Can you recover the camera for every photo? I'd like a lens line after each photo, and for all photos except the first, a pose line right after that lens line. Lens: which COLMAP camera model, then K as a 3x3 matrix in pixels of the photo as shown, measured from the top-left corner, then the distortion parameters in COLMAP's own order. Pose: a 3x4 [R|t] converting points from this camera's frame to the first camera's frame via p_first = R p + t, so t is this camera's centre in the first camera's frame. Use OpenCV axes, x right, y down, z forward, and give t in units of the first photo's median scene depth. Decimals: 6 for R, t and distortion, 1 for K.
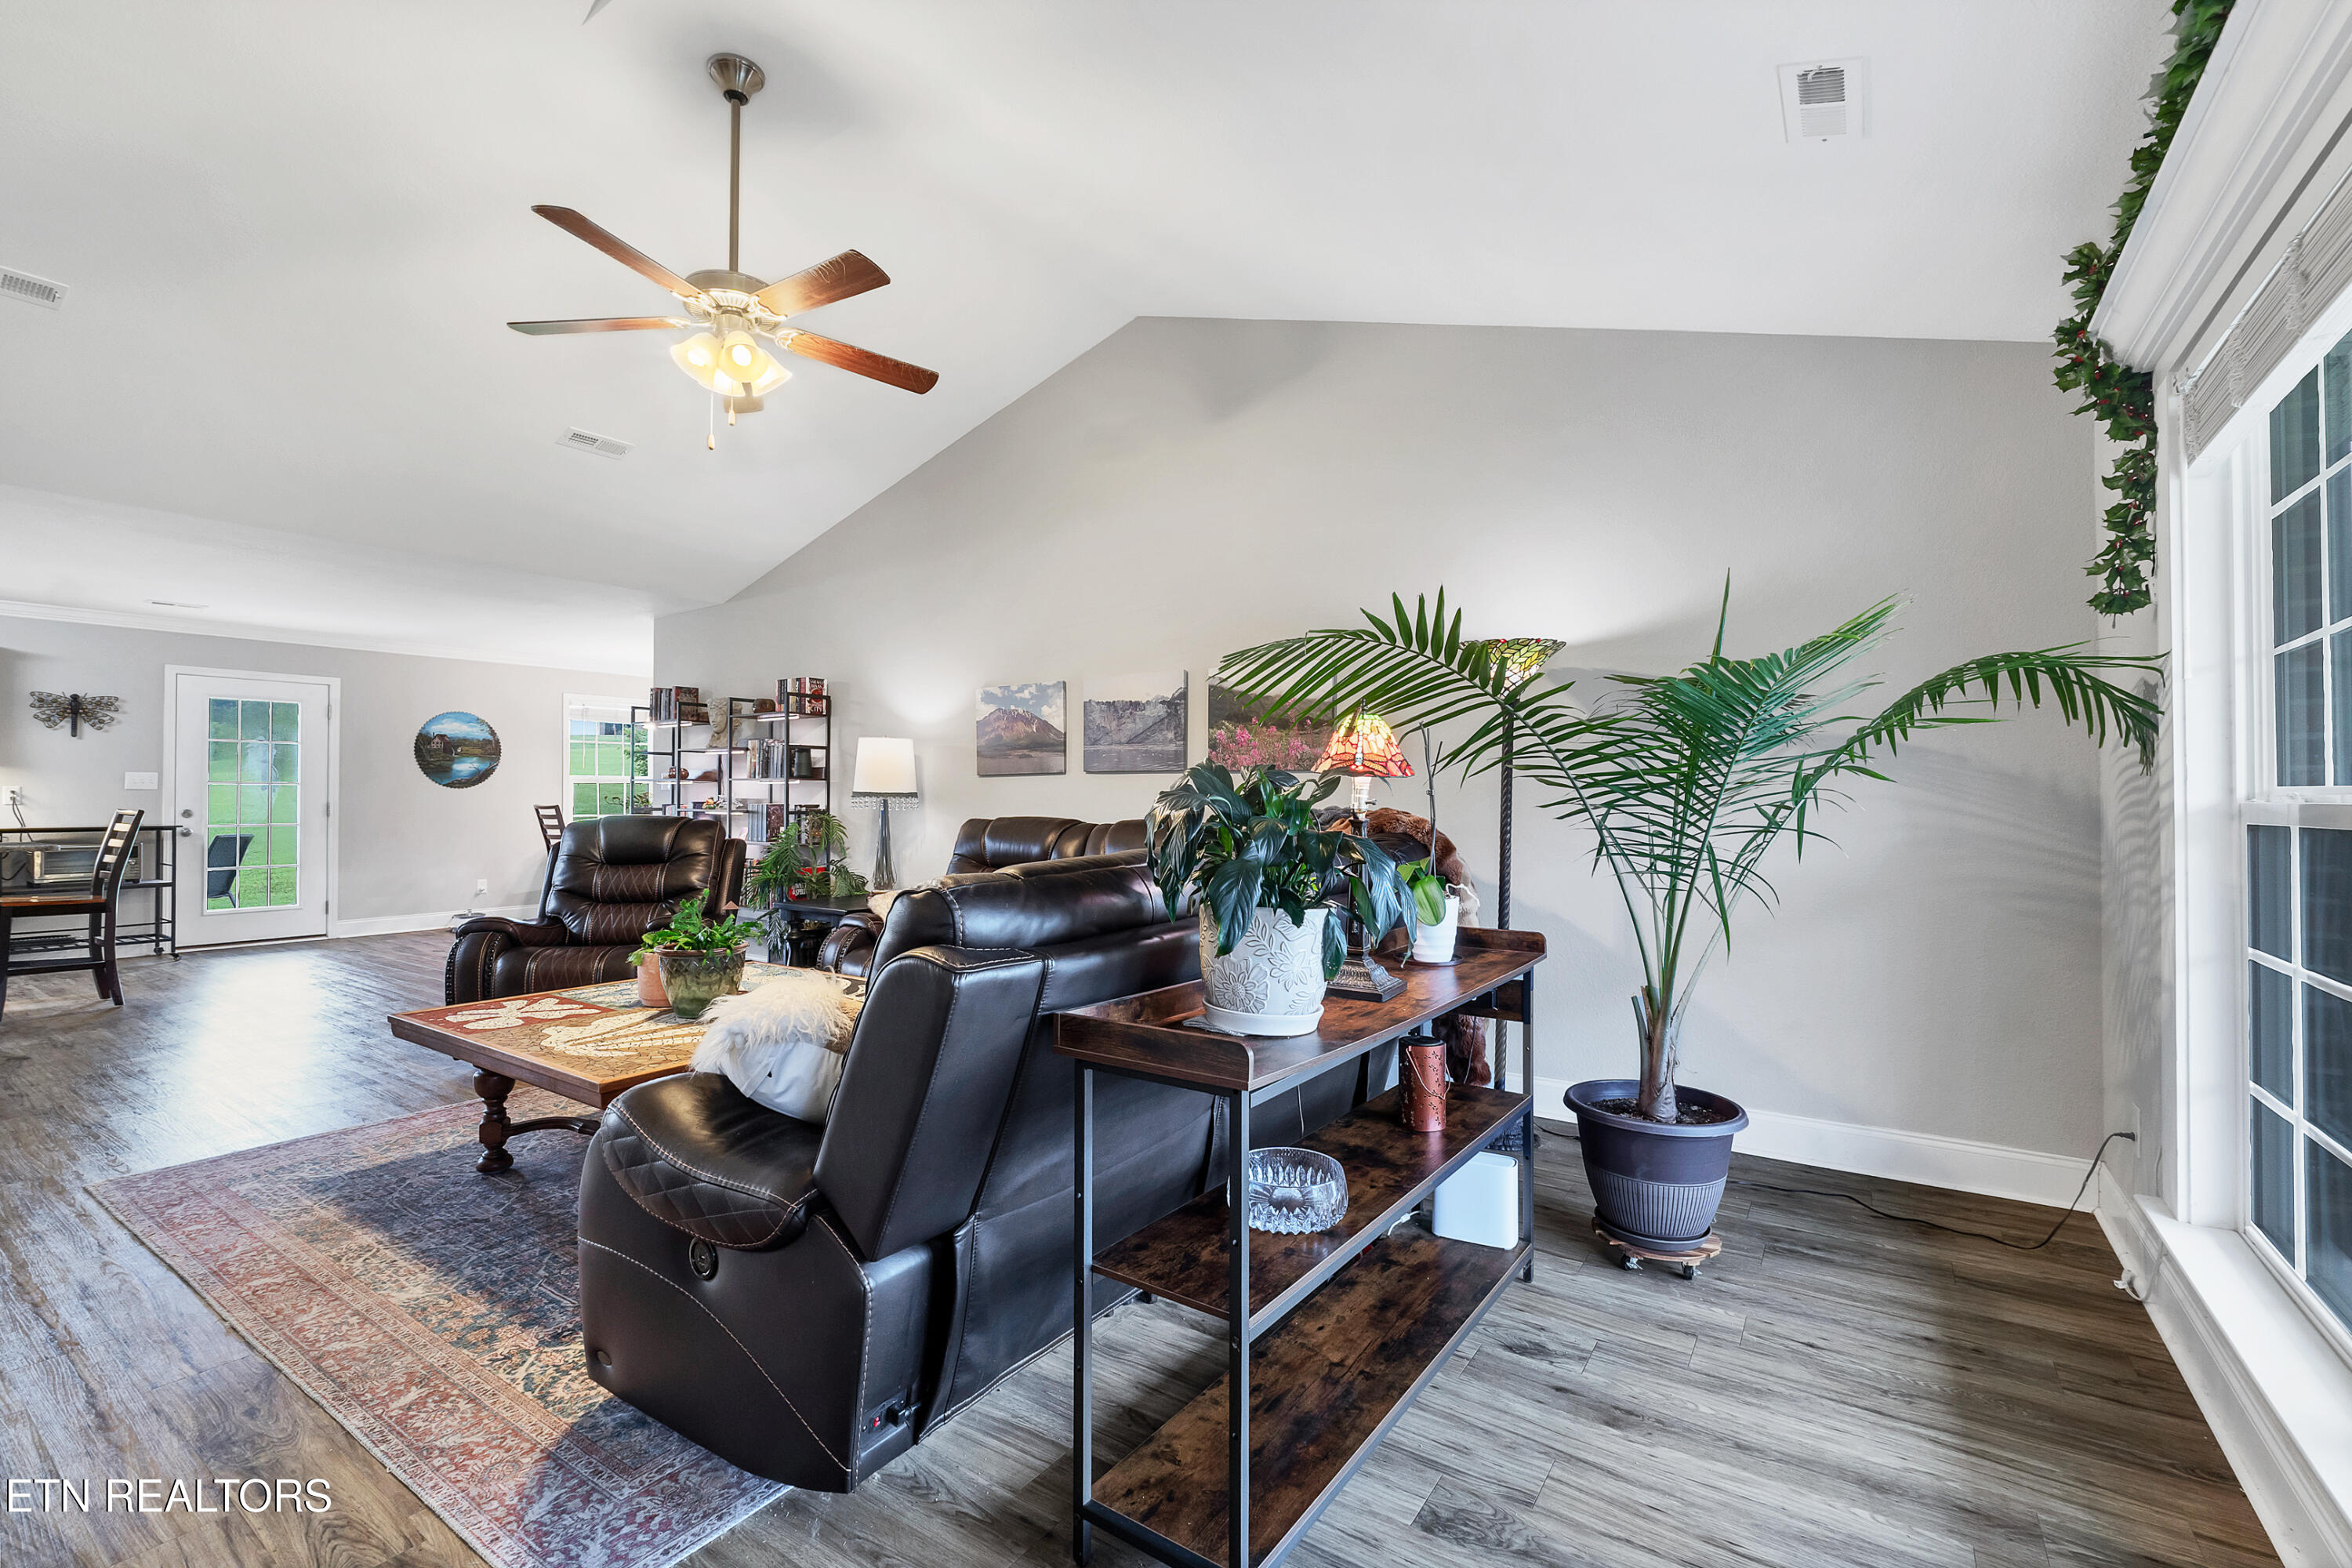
lens RADIAL K [[1015.8, 0, 1176.0], [0, 1015.8, 784.0], [0, 0, 1]] dist [-0.000540, 0.000033]
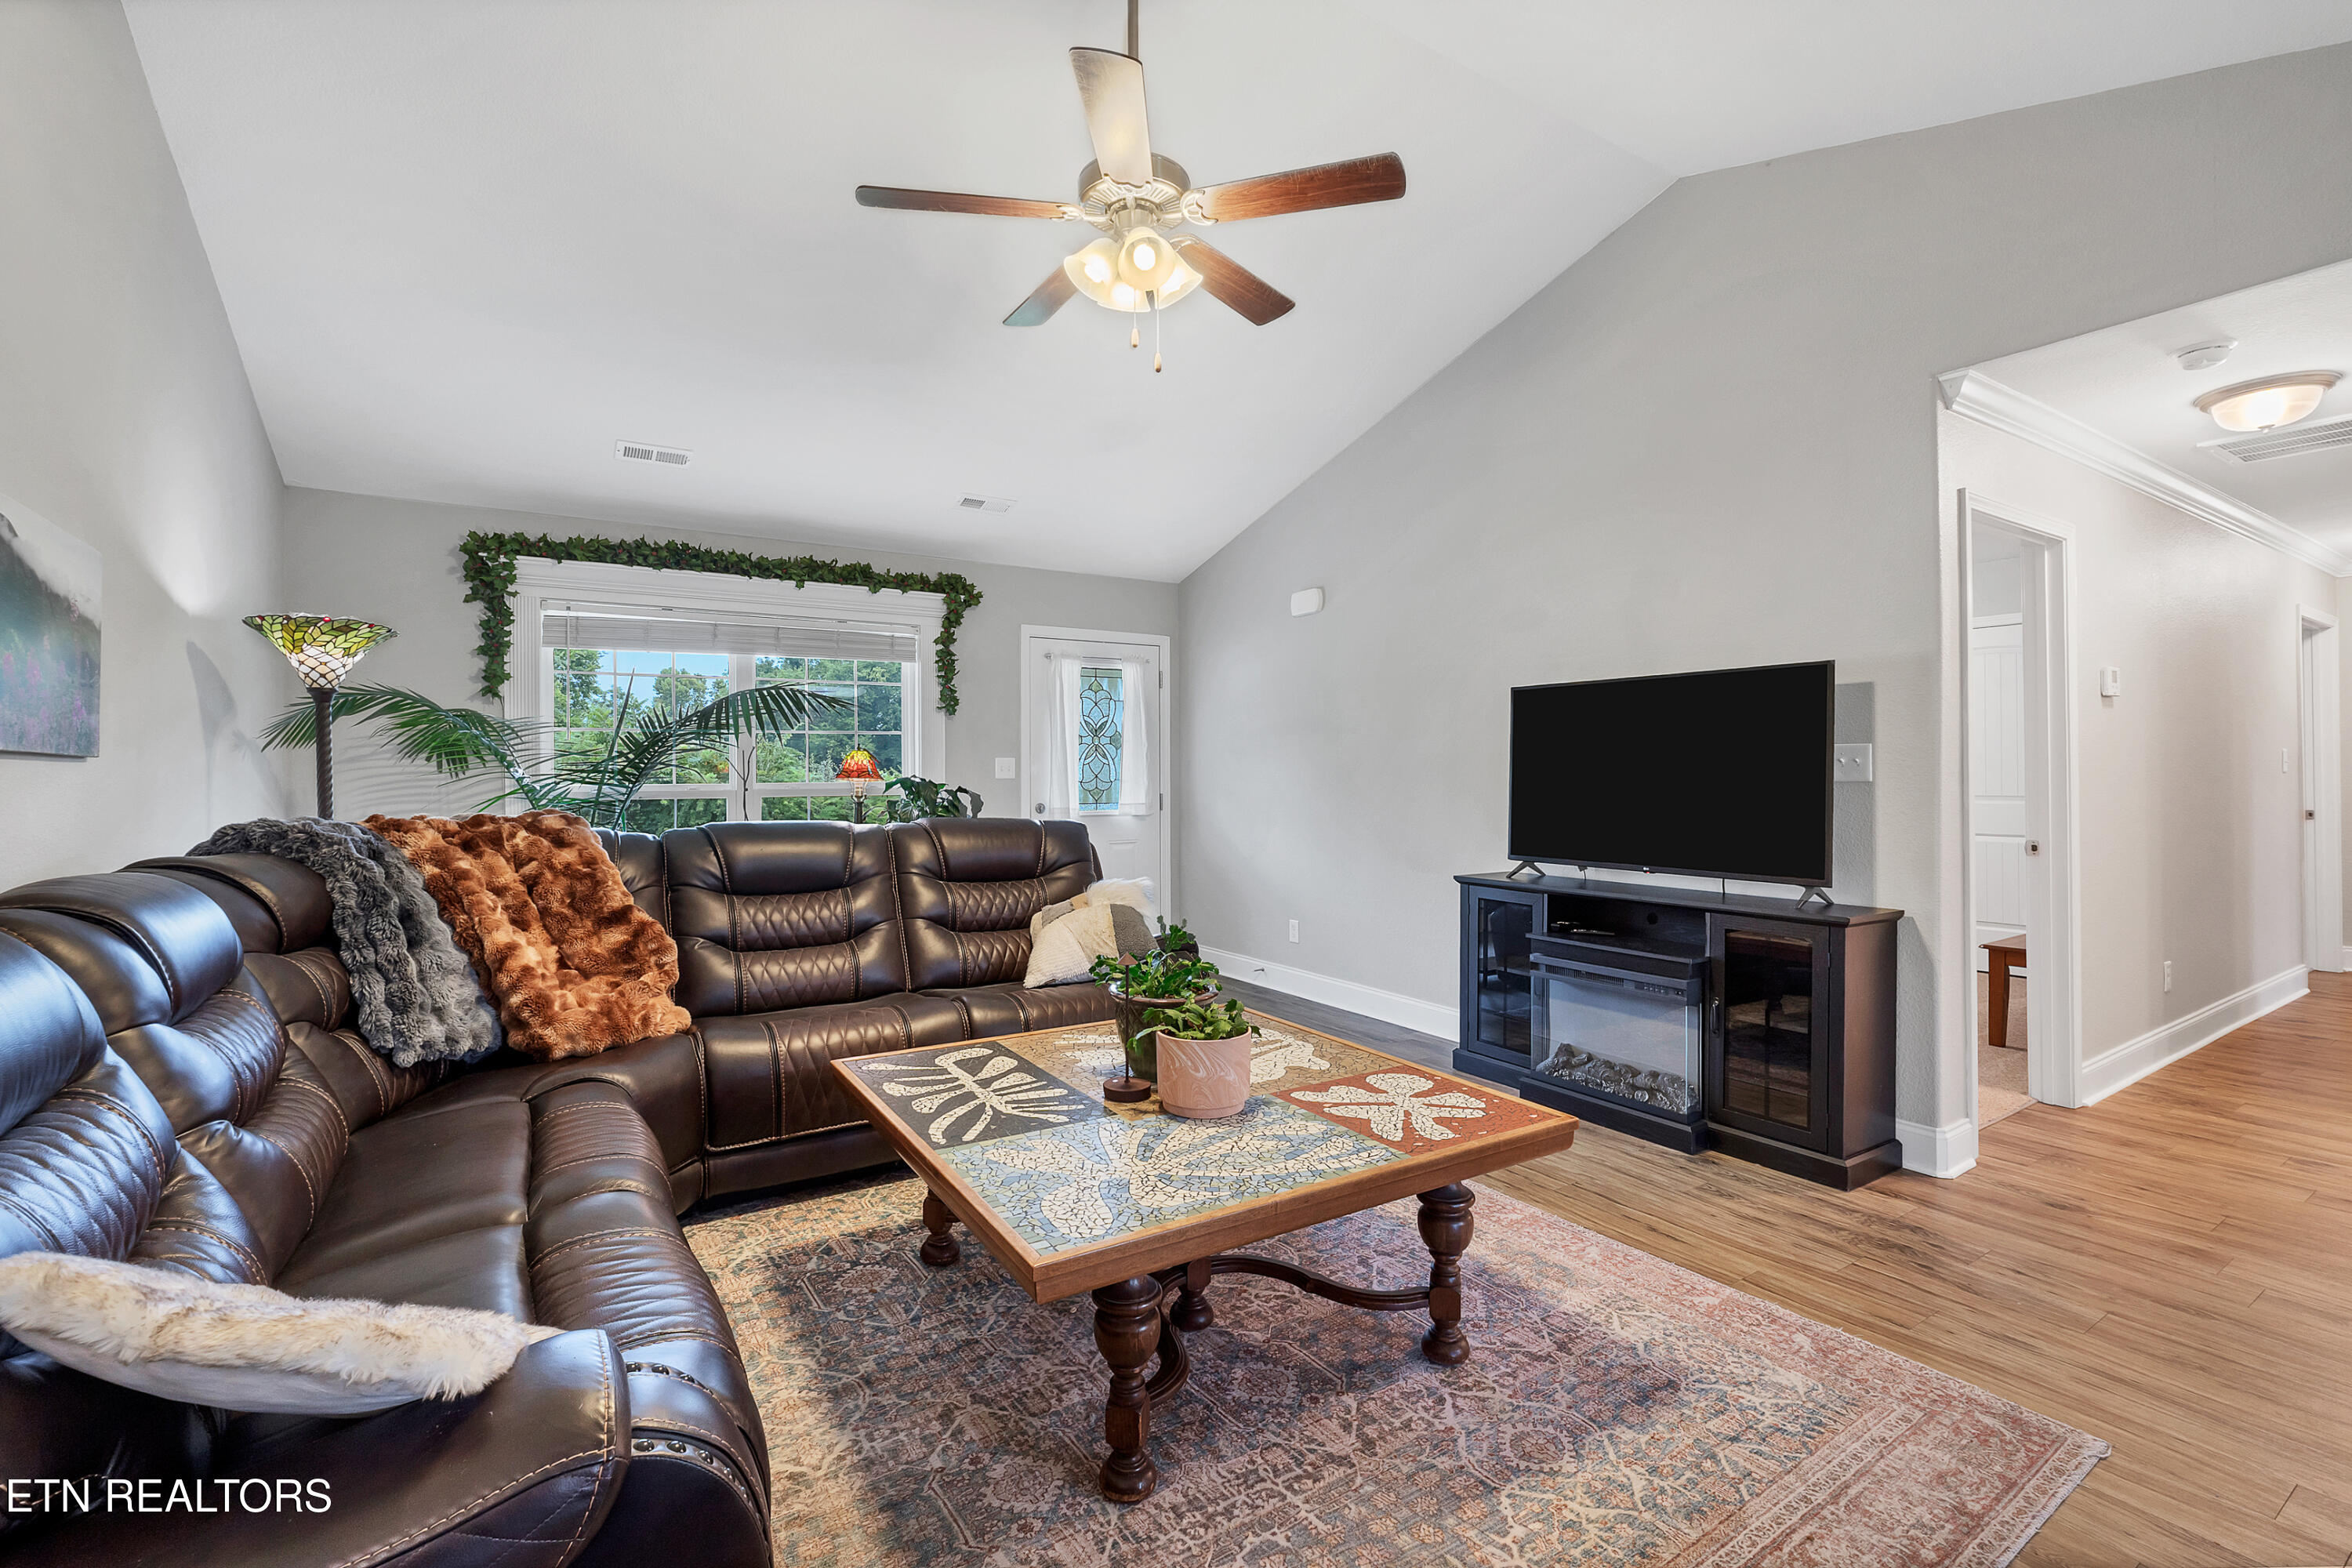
lens RADIAL K [[1028.7, 0, 1174.6], [0, 1028.7, 768.7], [0, 0, 1]] dist [-0.007667, -0.000397]
pose [[-0.930442, 0.007464, 0.366363, -0.496441], [0.003551, 0.999929, -0.011354, -0.000650], [-0.366422, -0.009264, -0.930403, 1.125356]]
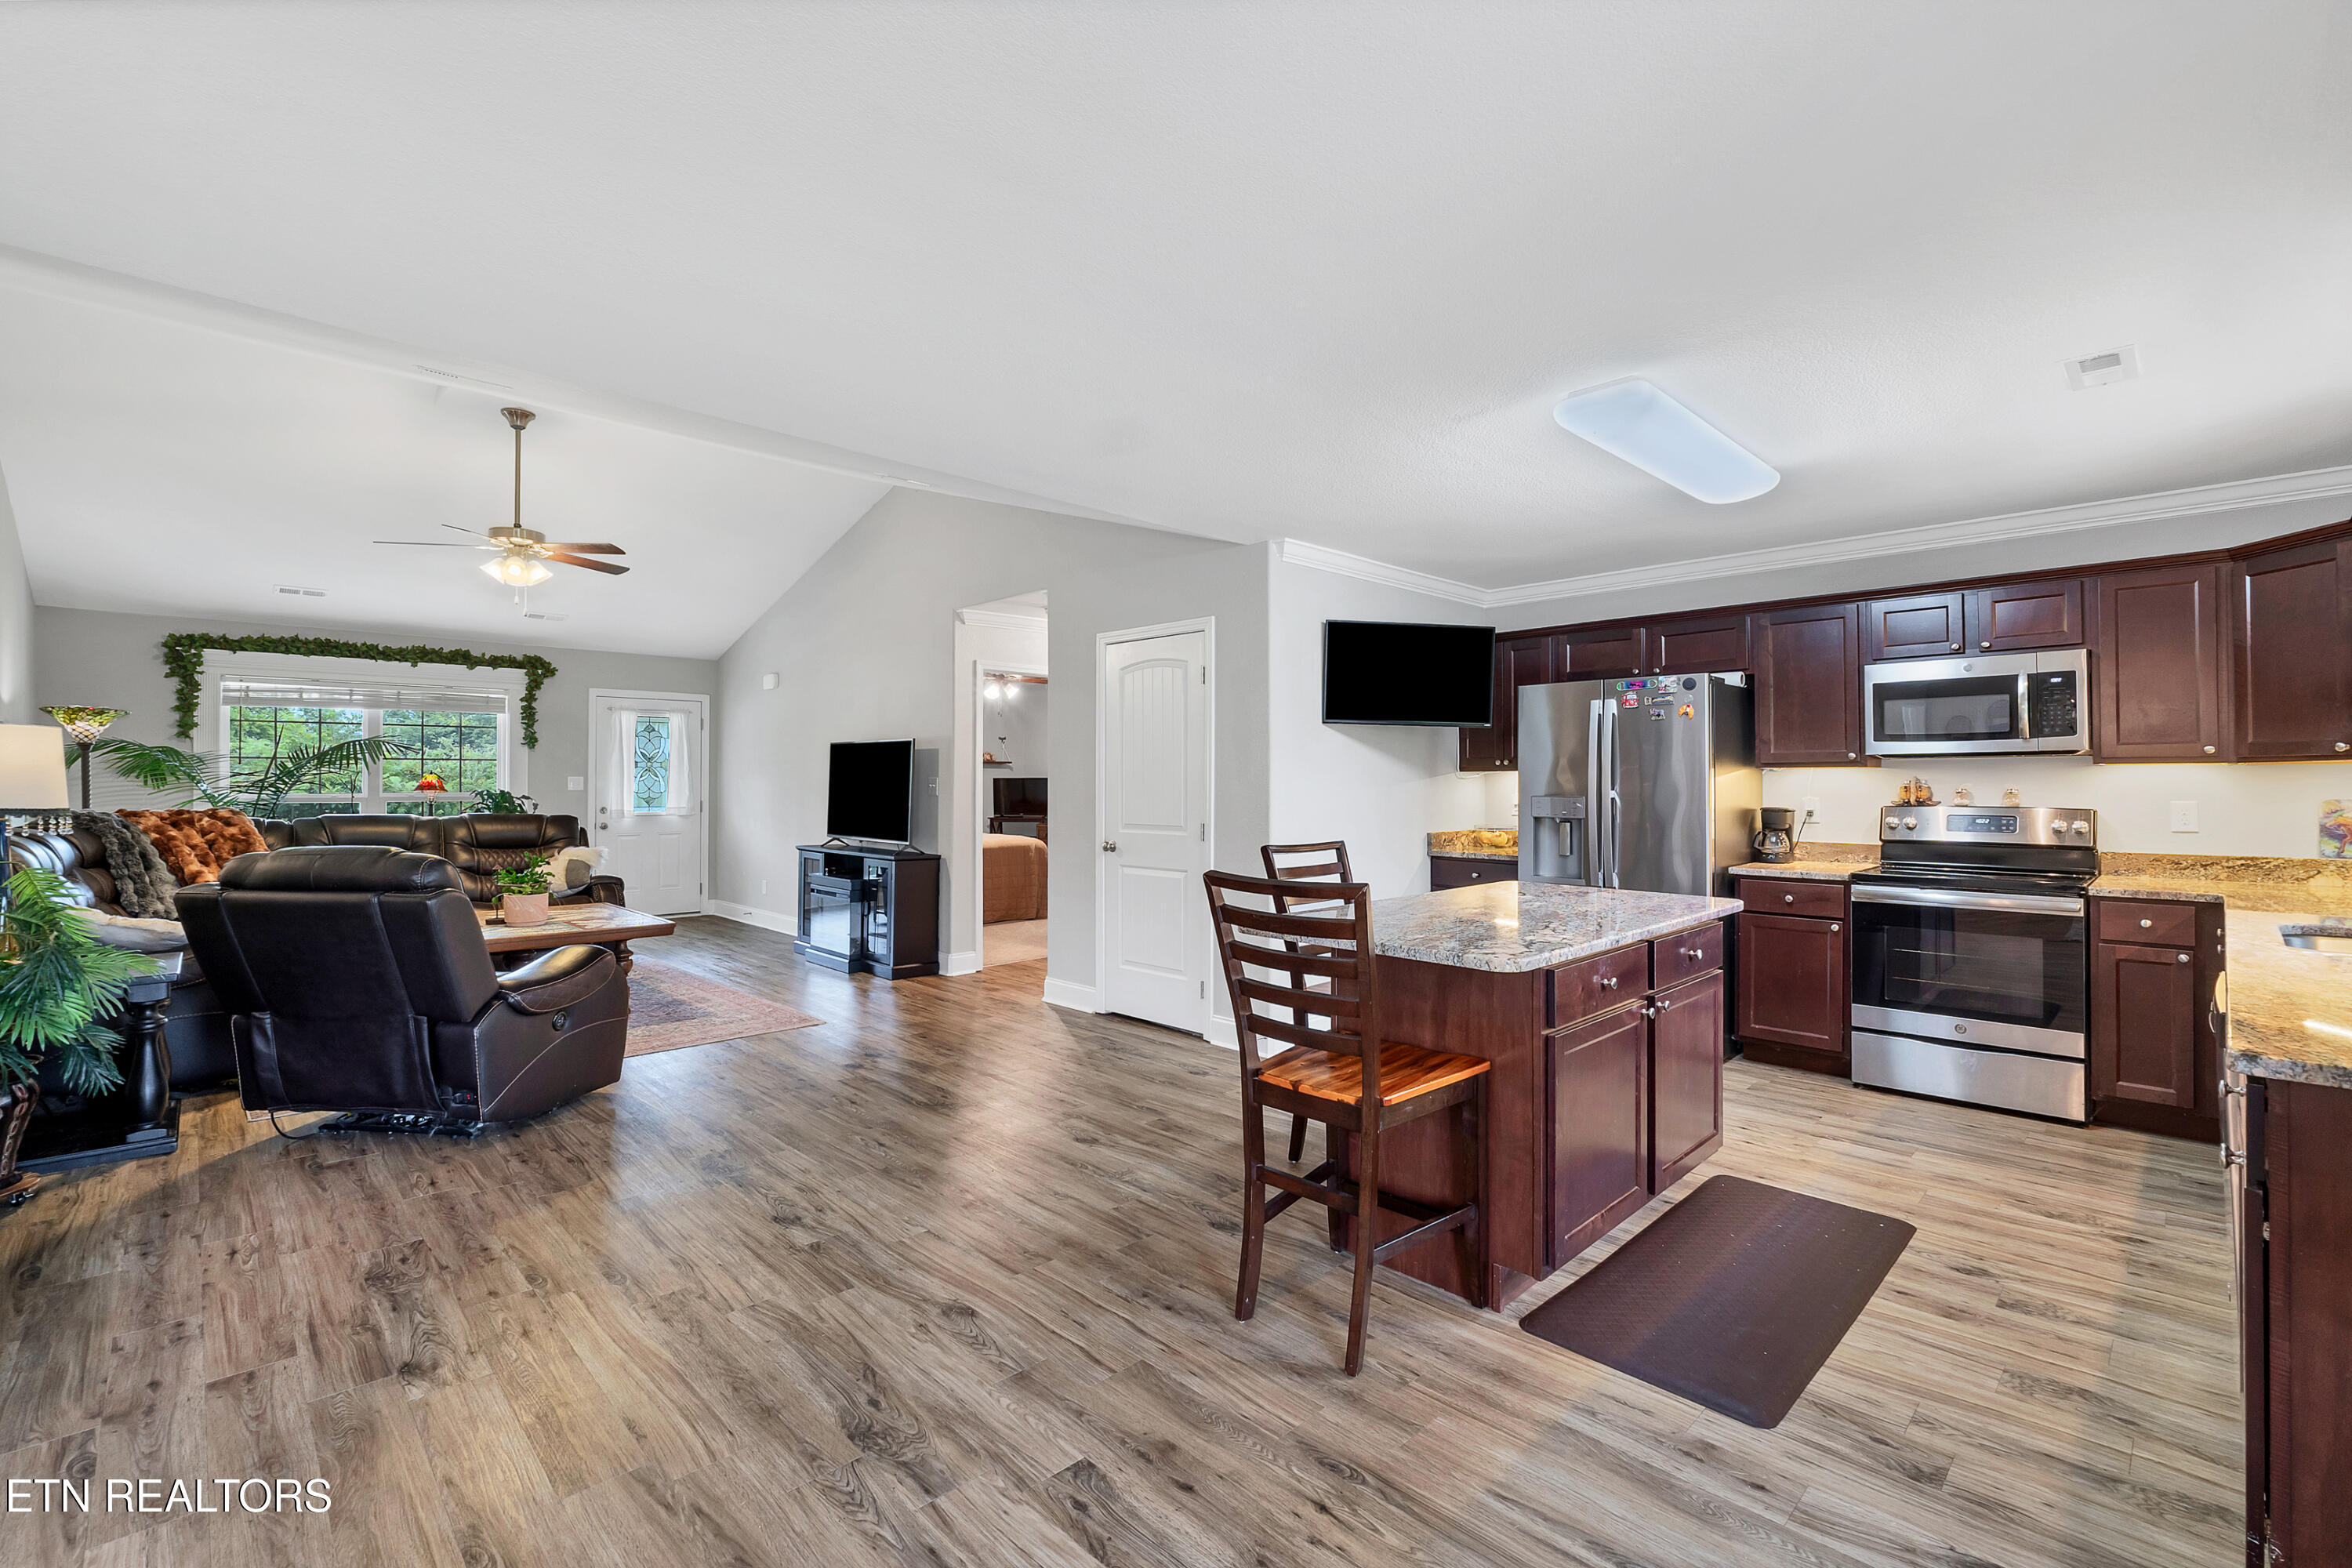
lens RADIAL K [[1052.5, 0, 1181.5], [0, 1052.5, 773.3], [0, 0, 1]] dist [-0.002000, -0.000010]
pose [[-0.981693, 0.000736, 0.190470, -1.288701], [-0.002323, 0.999872, -0.015838, -0.007064], [-0.190457, -0.015991, -0.981565, 1.706350]]
